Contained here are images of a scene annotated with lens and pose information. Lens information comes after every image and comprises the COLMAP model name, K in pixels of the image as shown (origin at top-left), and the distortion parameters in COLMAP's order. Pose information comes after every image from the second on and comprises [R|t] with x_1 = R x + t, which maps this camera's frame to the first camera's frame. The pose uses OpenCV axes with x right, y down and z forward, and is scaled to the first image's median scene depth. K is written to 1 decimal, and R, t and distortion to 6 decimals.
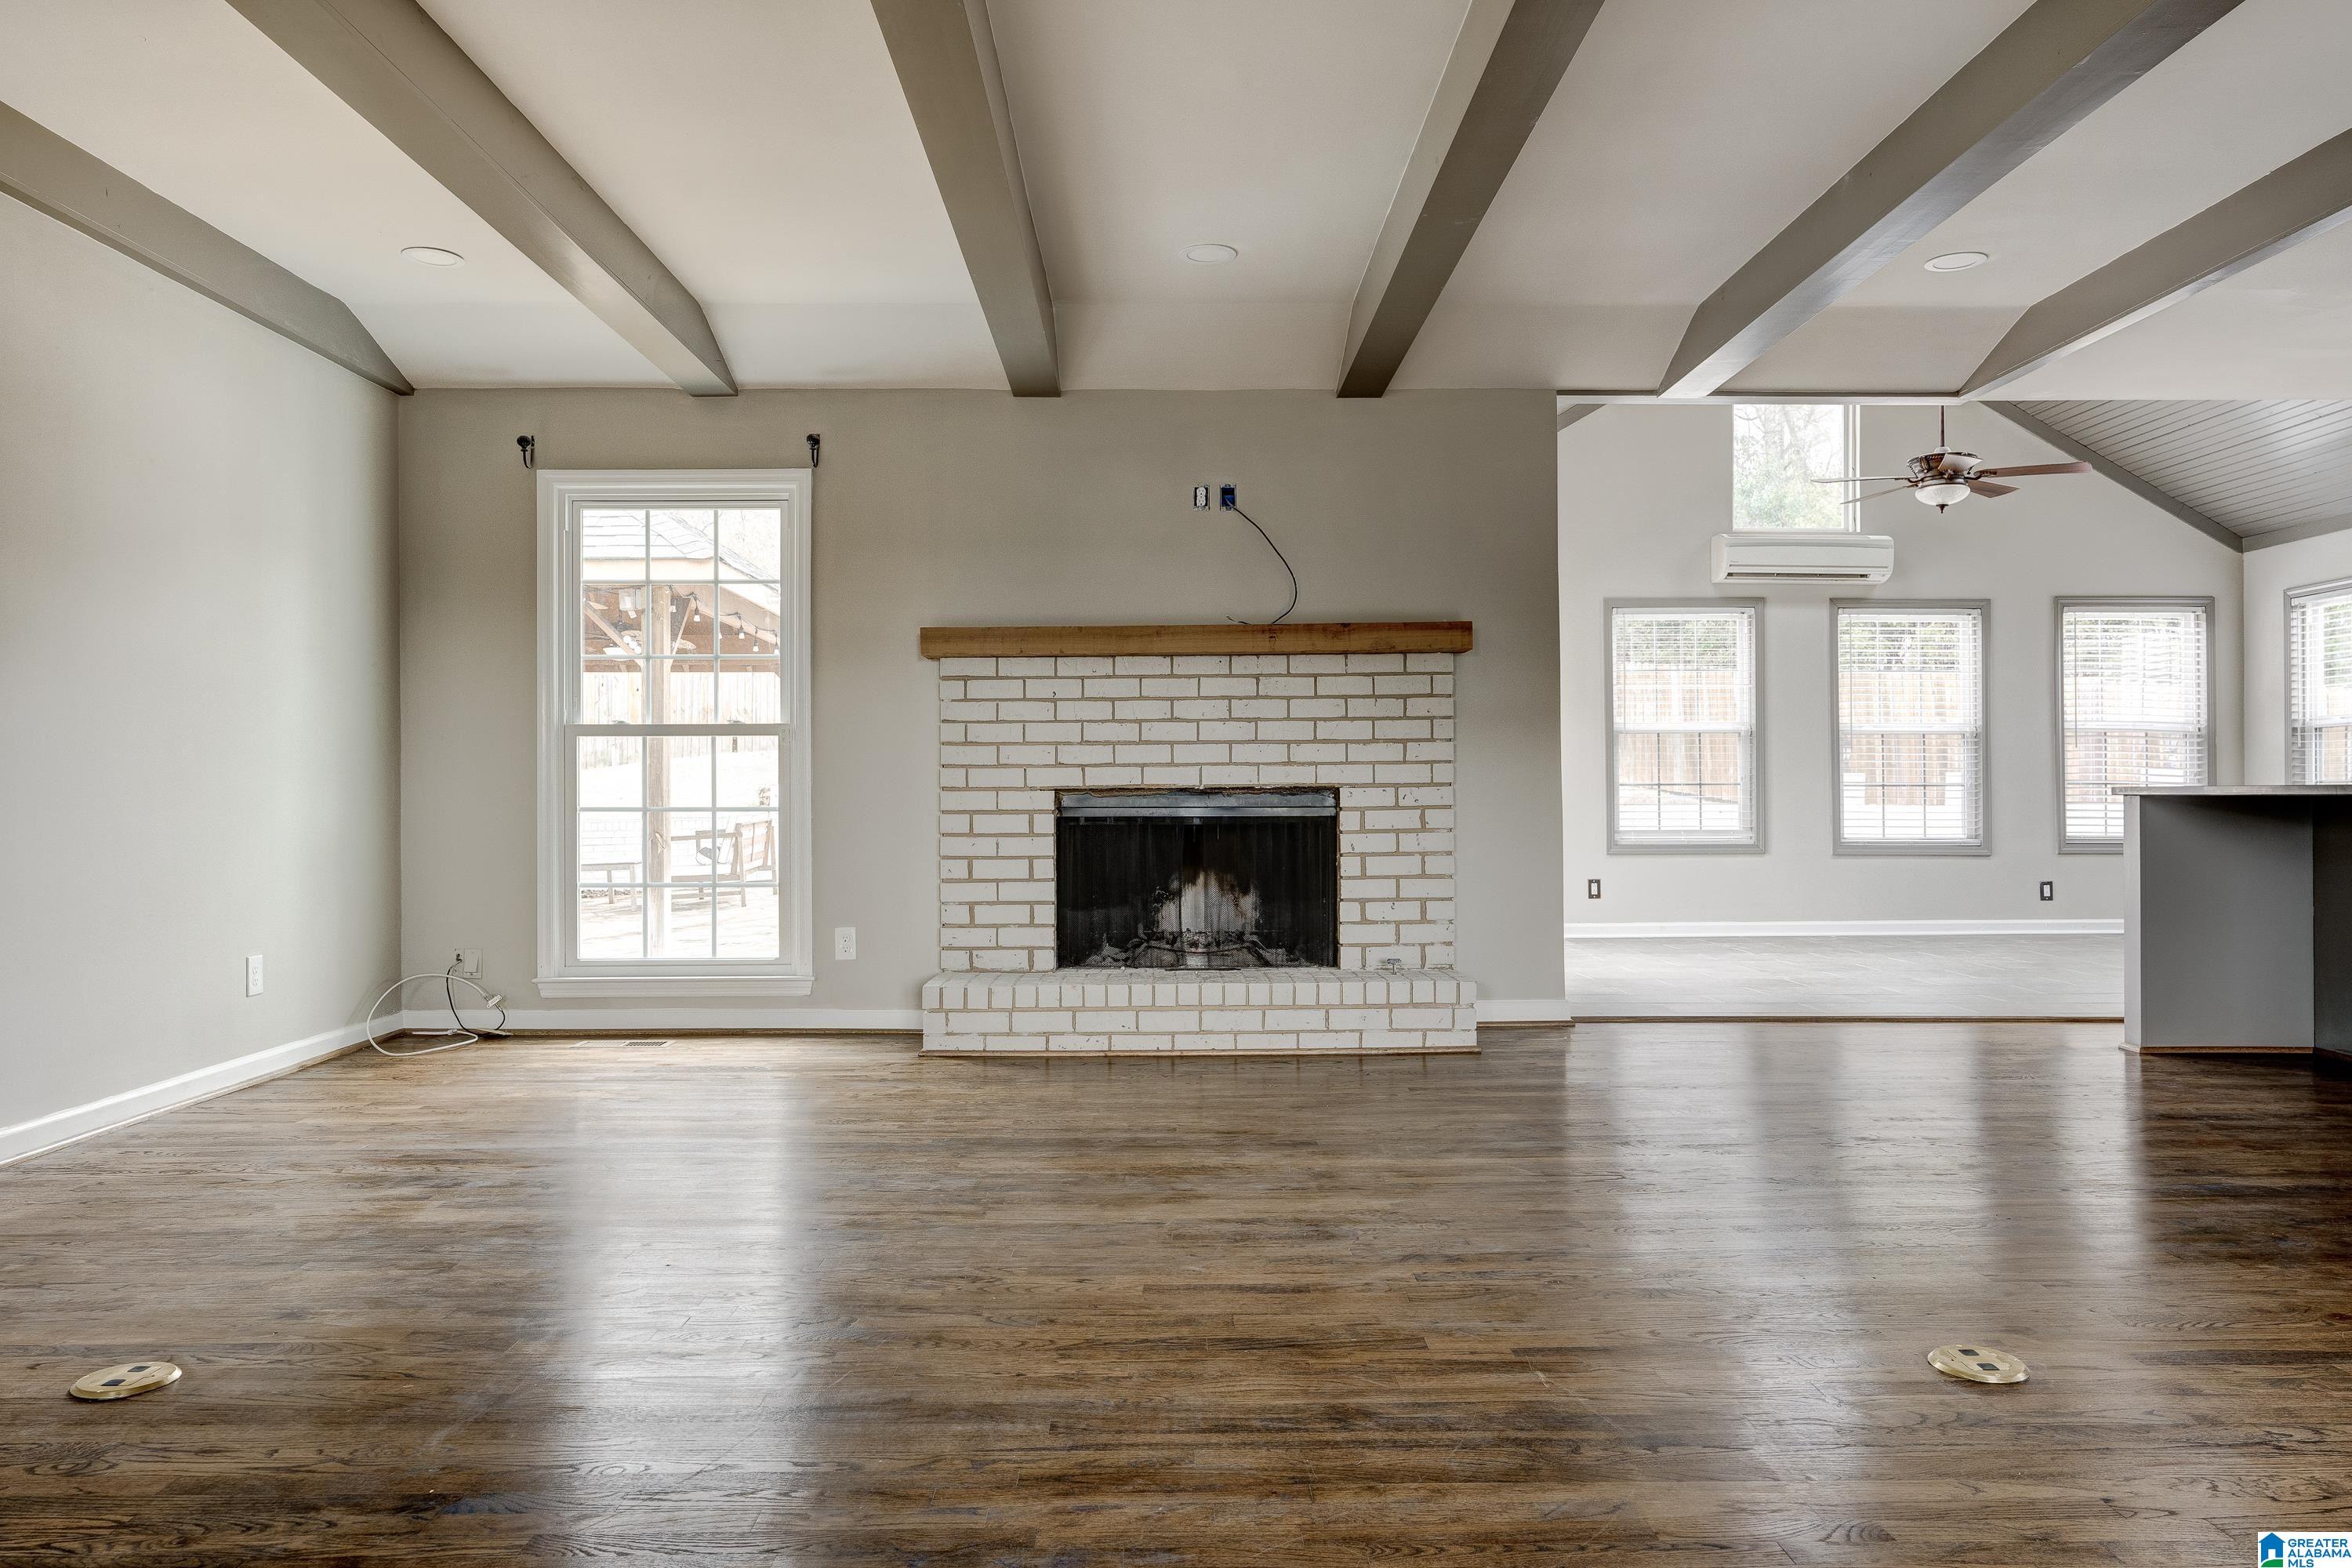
lens RADIAL K [[1619.5, 0, 1177.2], [0, 1619.5, 788.9], [0, 0, 1]] dist [0.007965, 0.000755]
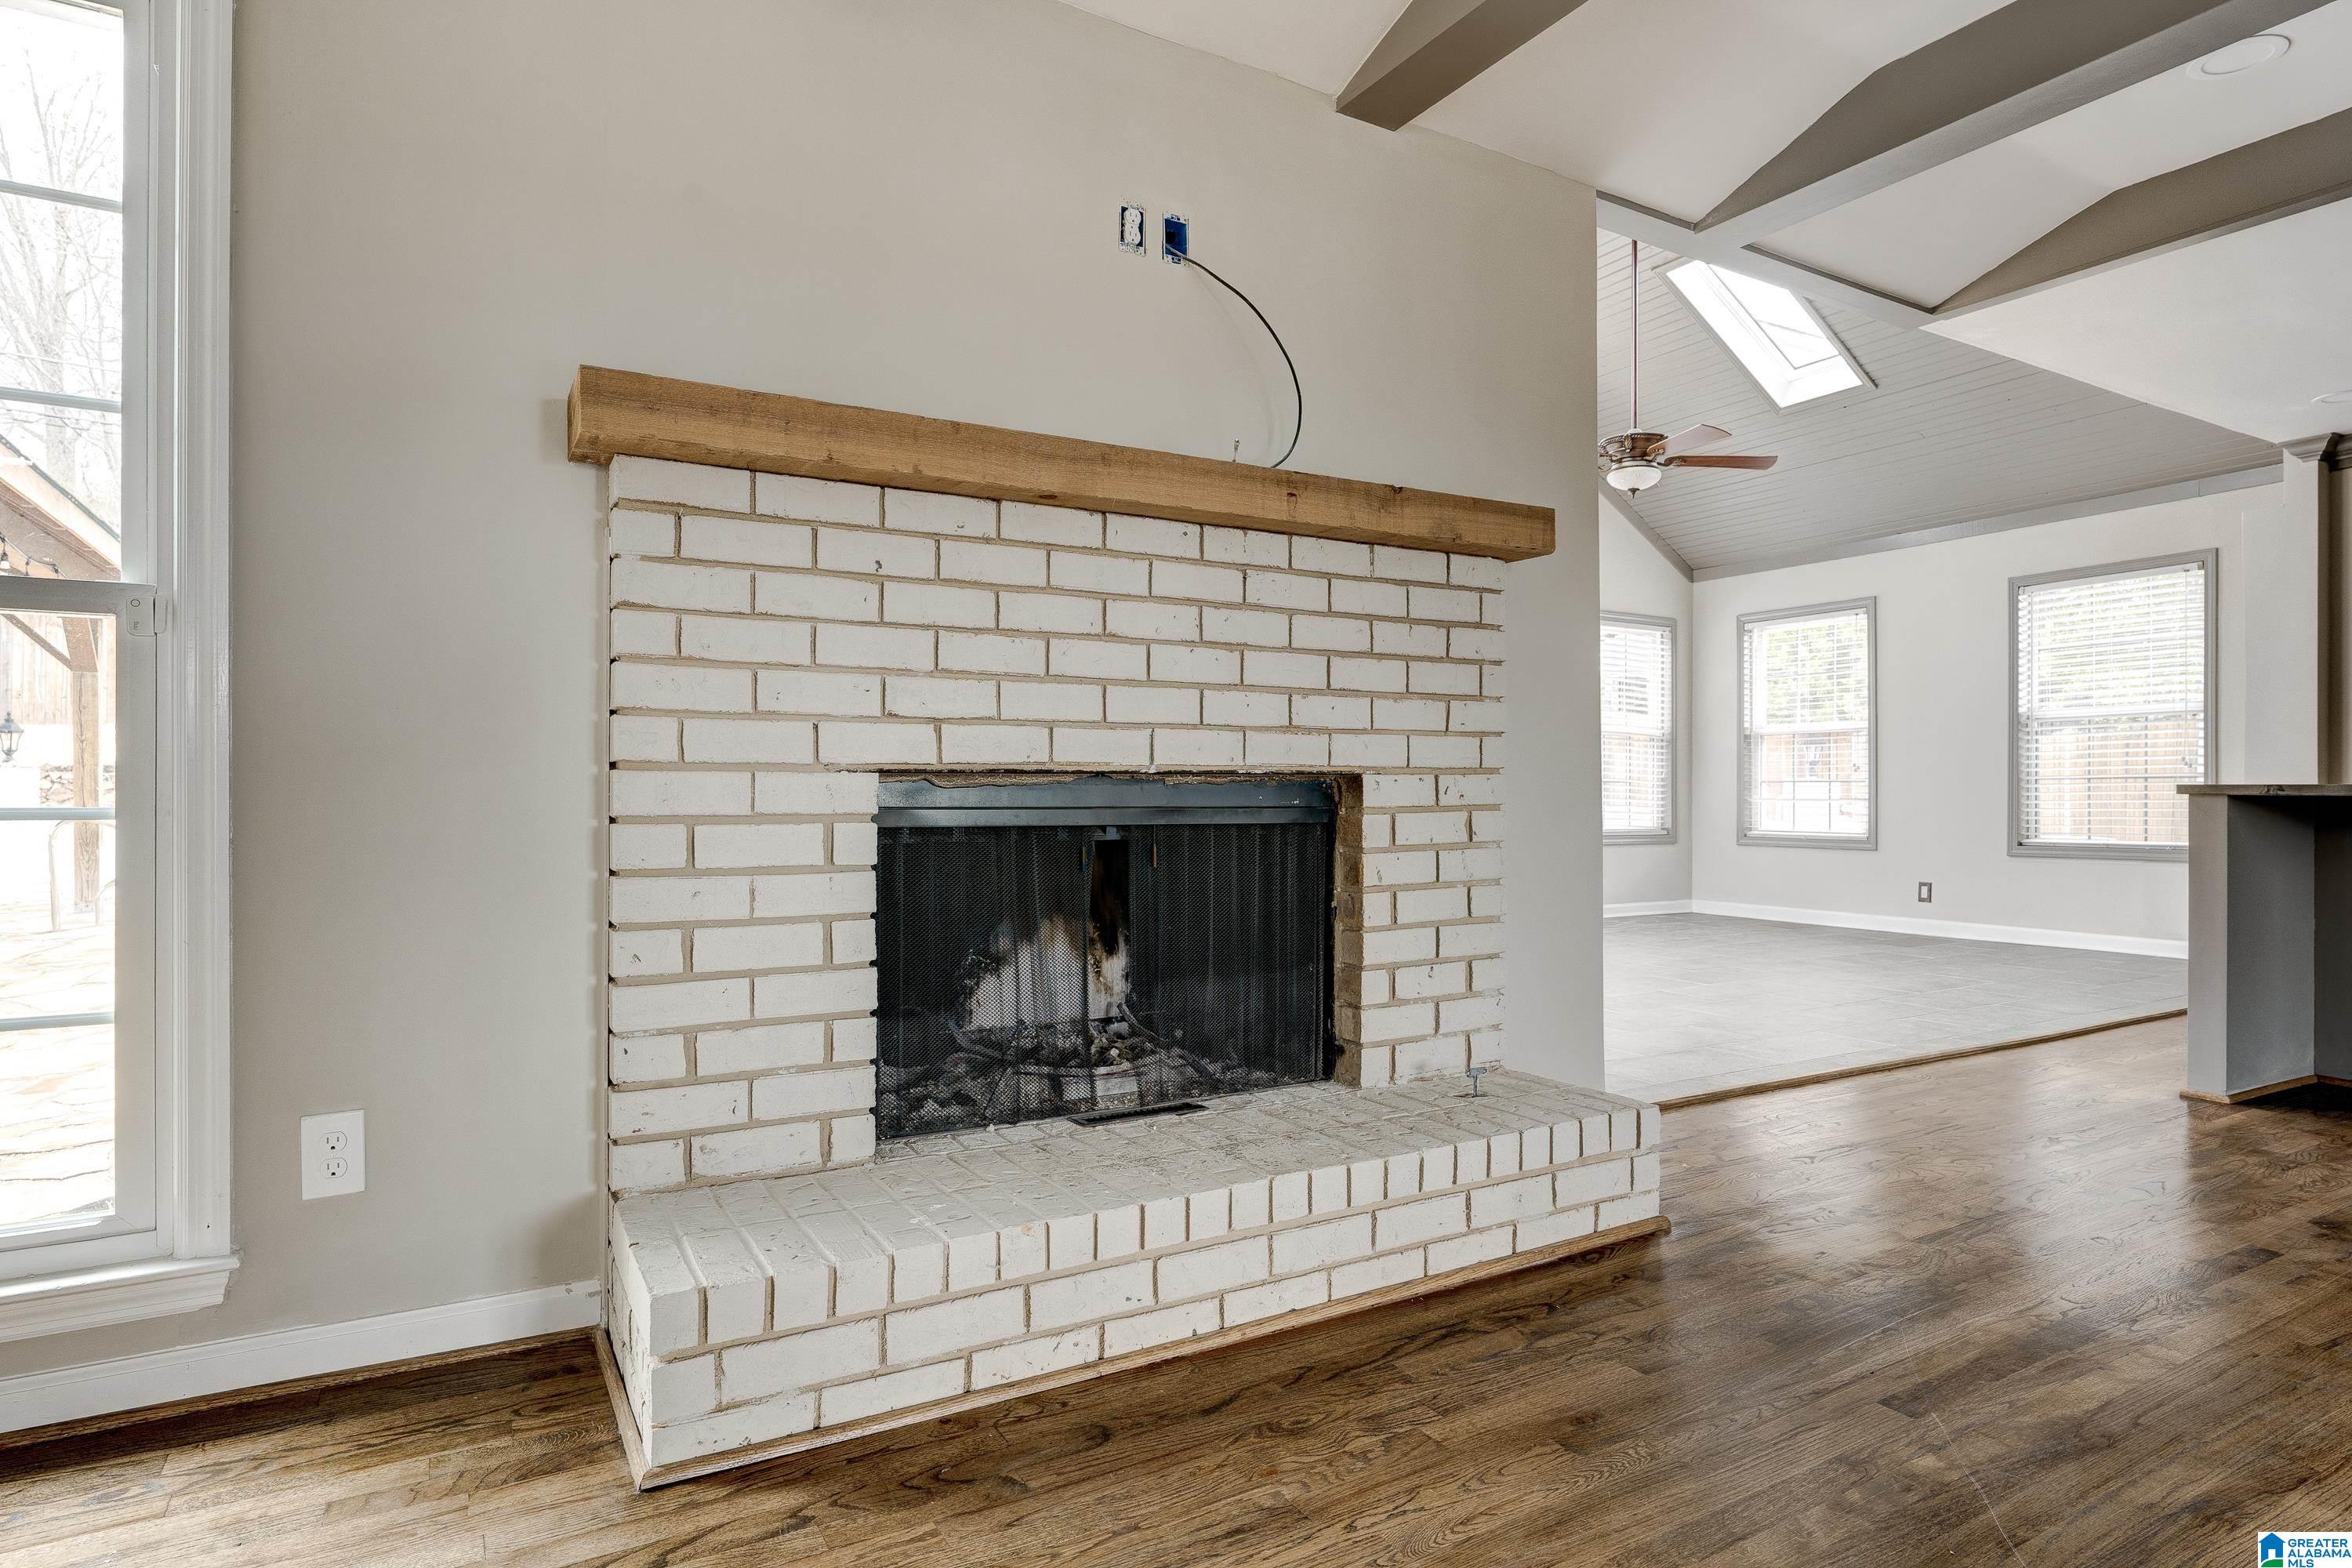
lens RADIAL K [[1276.8, 0, 1174.3], [0, 1276.8, 784.0], [0, 0, 1]] dist [-0.003954, 0.001727]
pose [[0.867662, 0.008971, 0.497073, -0.184259], [-0.009506, 0.999954, -0.001454, 0.004192], [-0.497063, -0.003463, 0.867707, 0.637960]]
